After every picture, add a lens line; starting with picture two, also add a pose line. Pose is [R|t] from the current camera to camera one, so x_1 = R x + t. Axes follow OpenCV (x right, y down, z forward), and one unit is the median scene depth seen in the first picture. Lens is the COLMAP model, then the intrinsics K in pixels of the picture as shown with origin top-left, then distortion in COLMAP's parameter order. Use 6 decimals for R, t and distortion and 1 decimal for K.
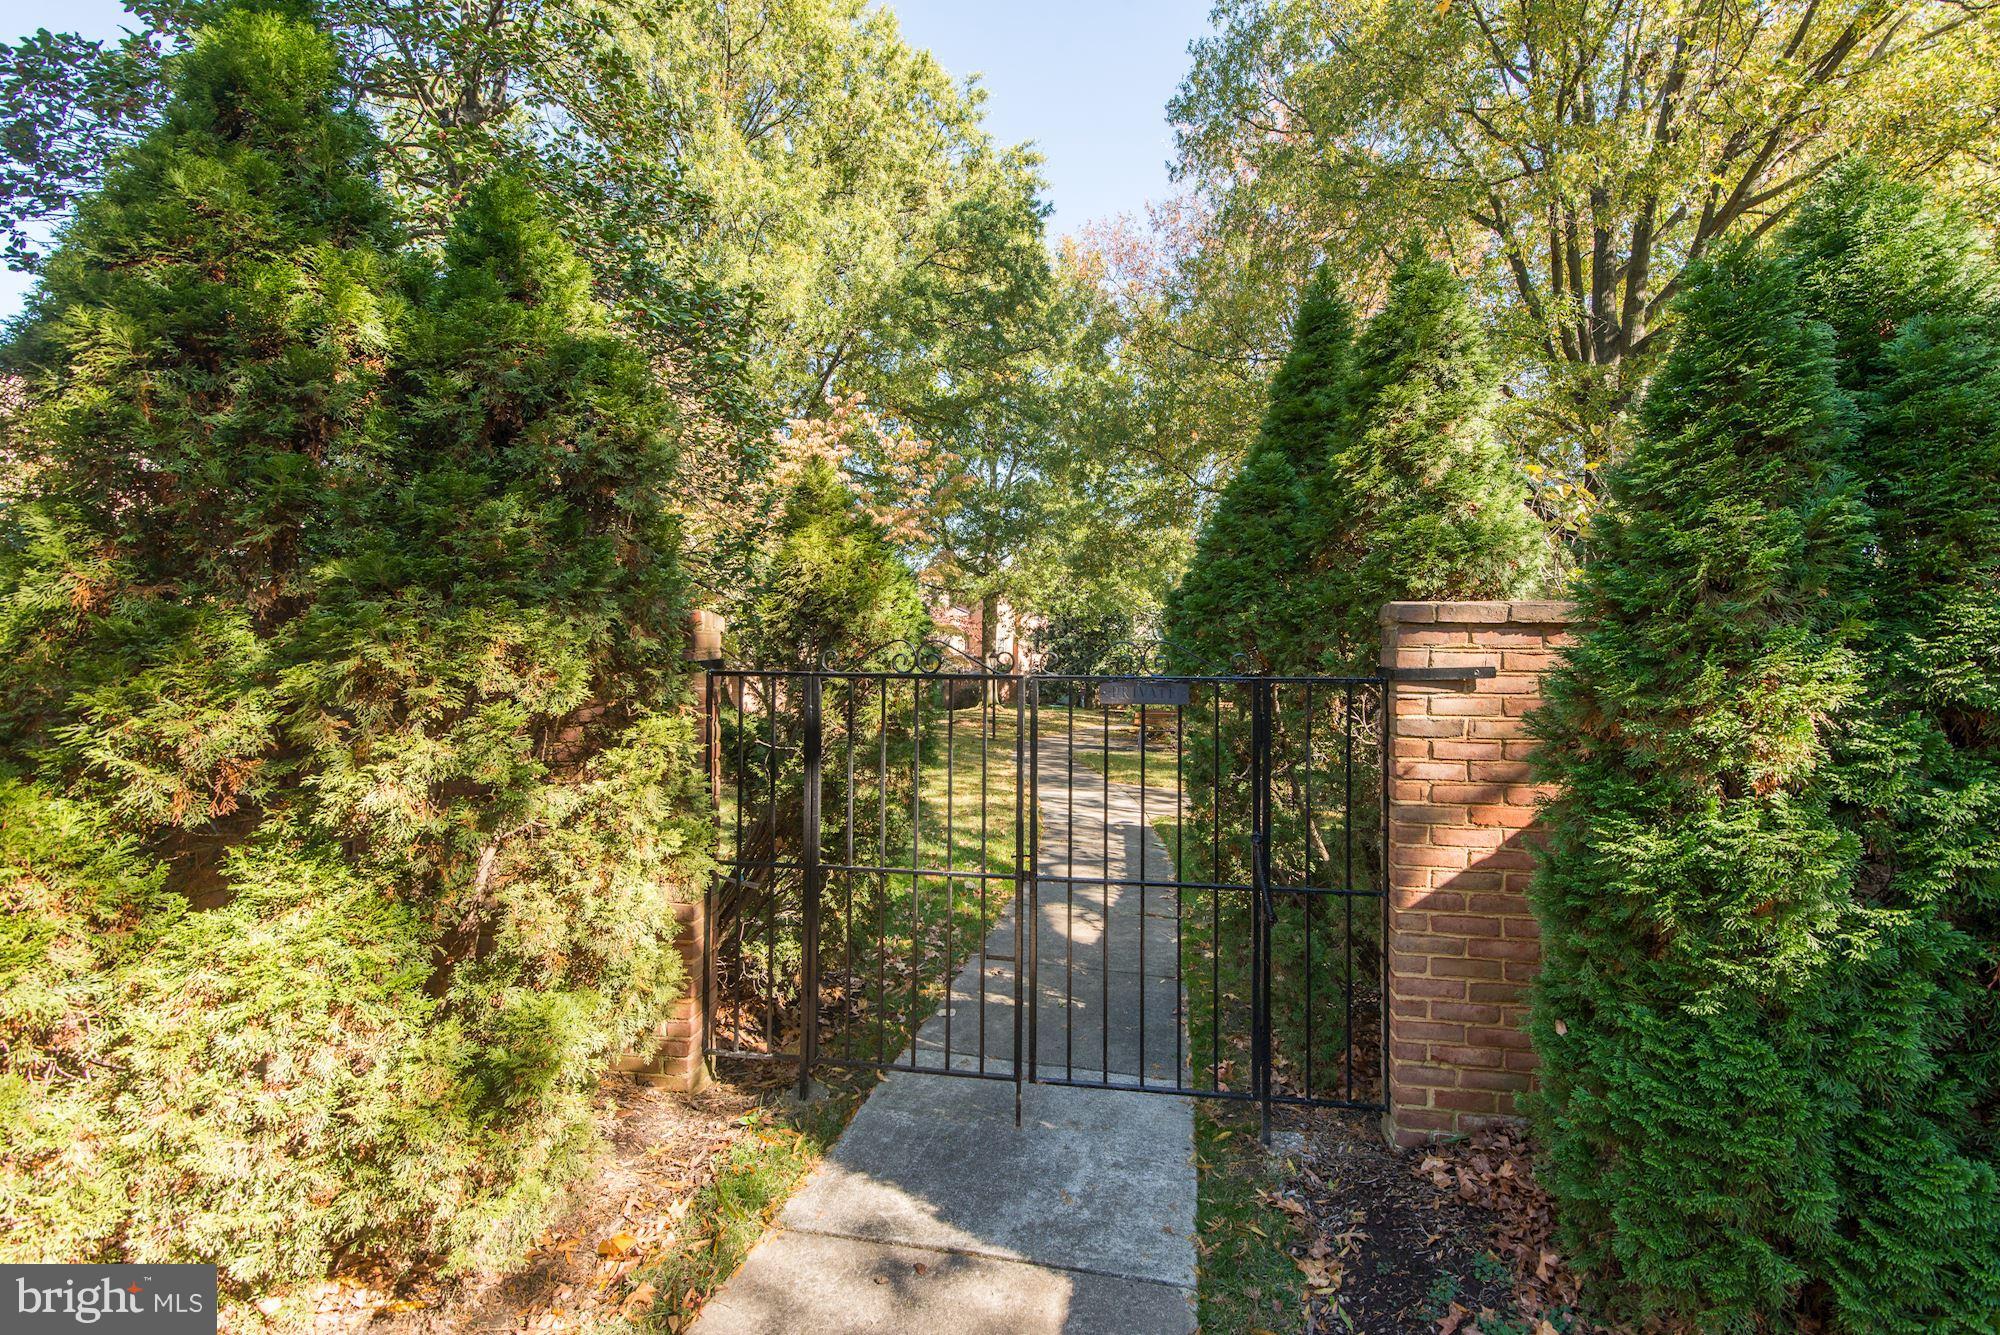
lens RADIAL K [[911.3, 0, 1003.2], [0, 911.3, 648.3], [0, 0, 1]] dist [0.030581, -0.021014]
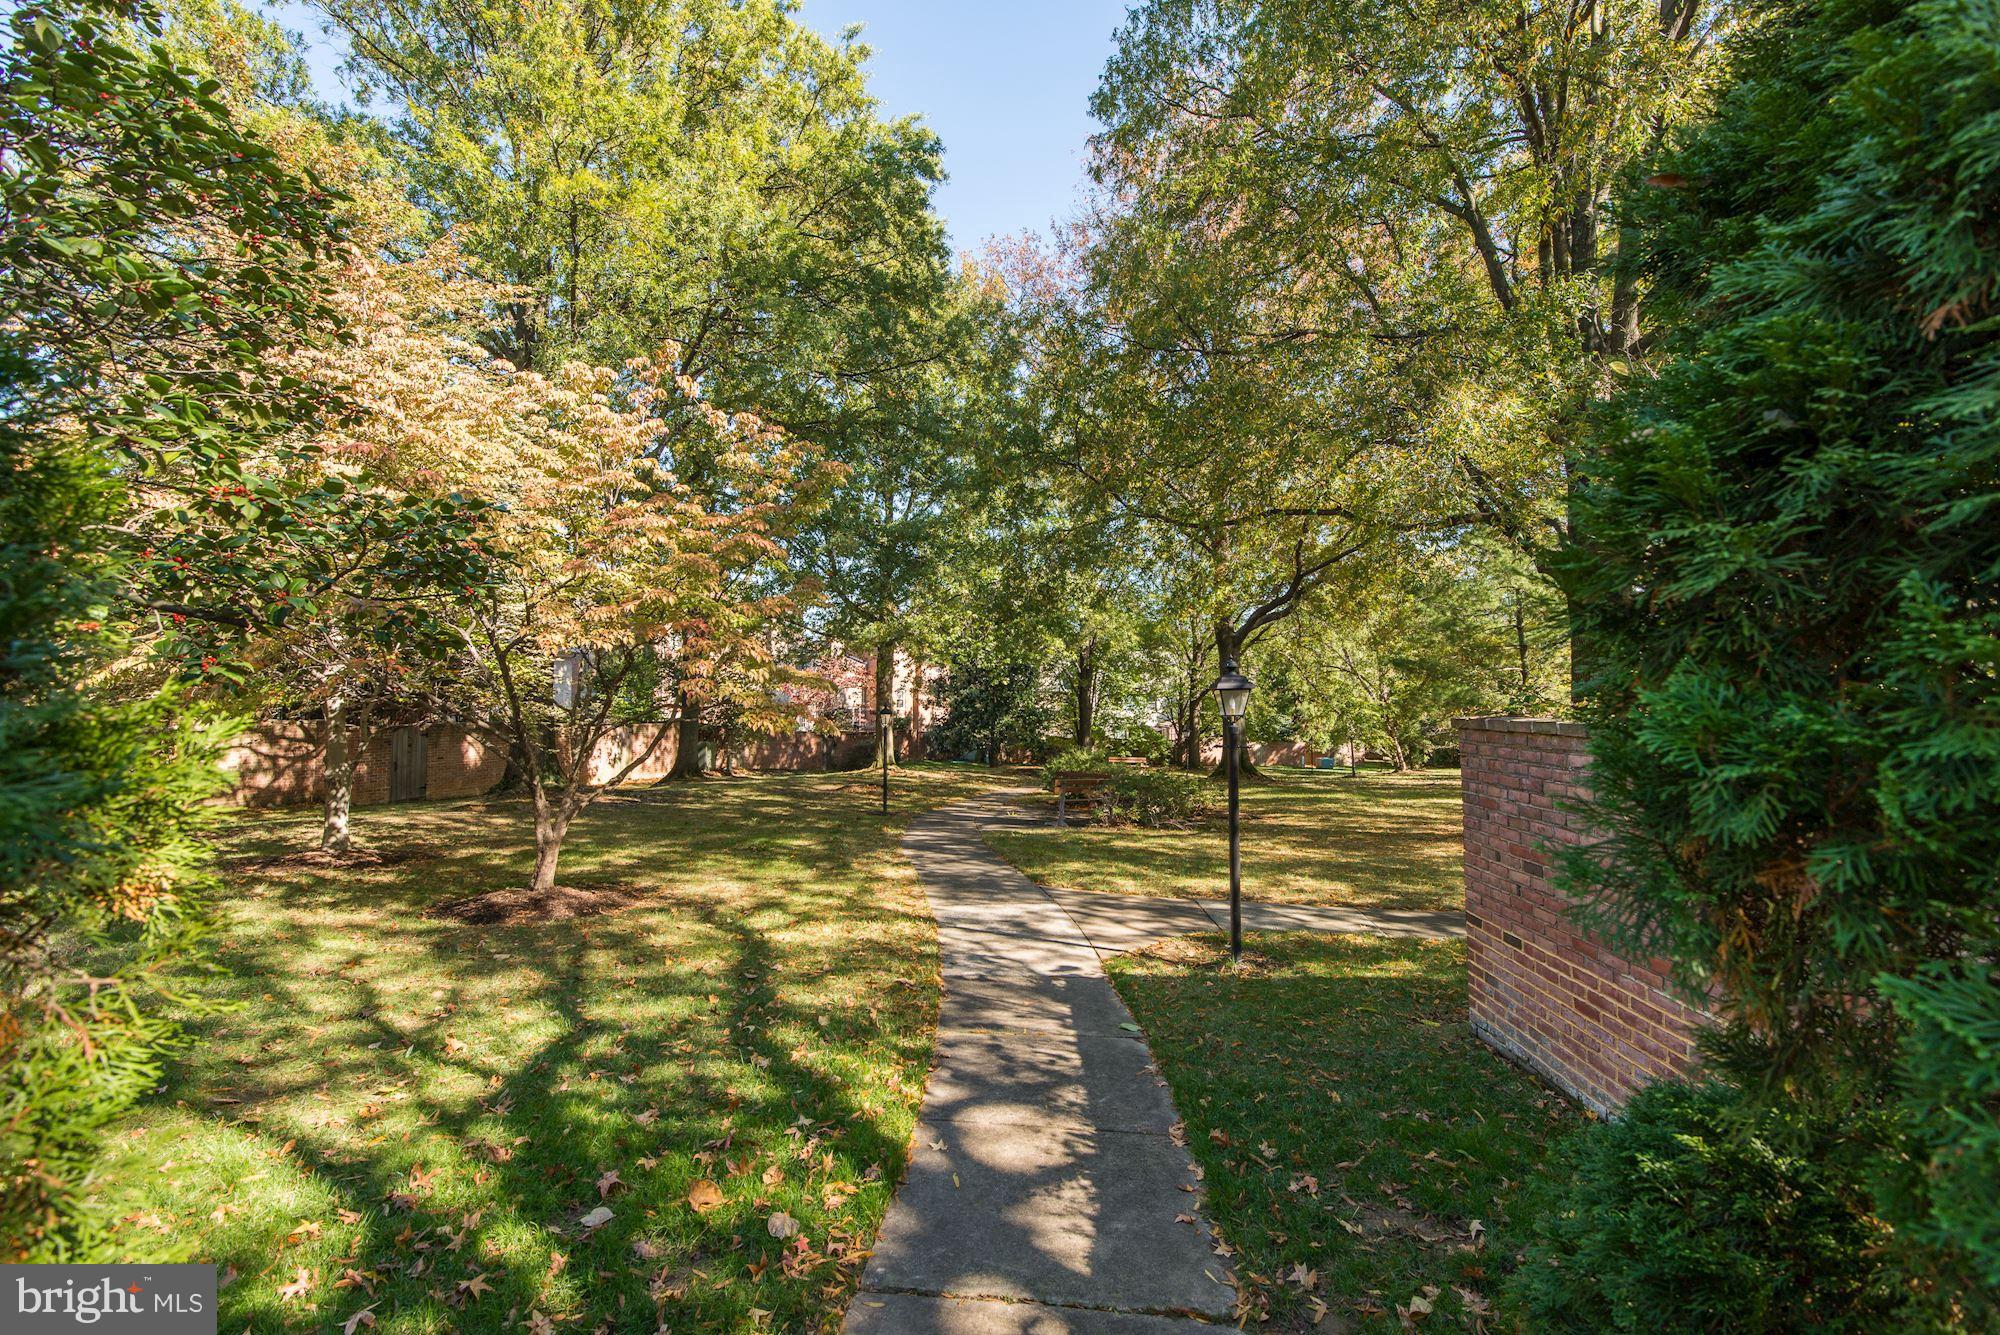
lens RADIAL K [[911.3, 0, 1003.2], [0, 911.3, 648.3], [0, 0, 1]] dist [0.030581, -0.021014]
pose [[0.994274, 0.000220, 0.106859, 0.005815], [0.005914, 0.998352, -0.057079, -0.001246], [-0.106696, 0.057384, 0.992634, 0.110345]]
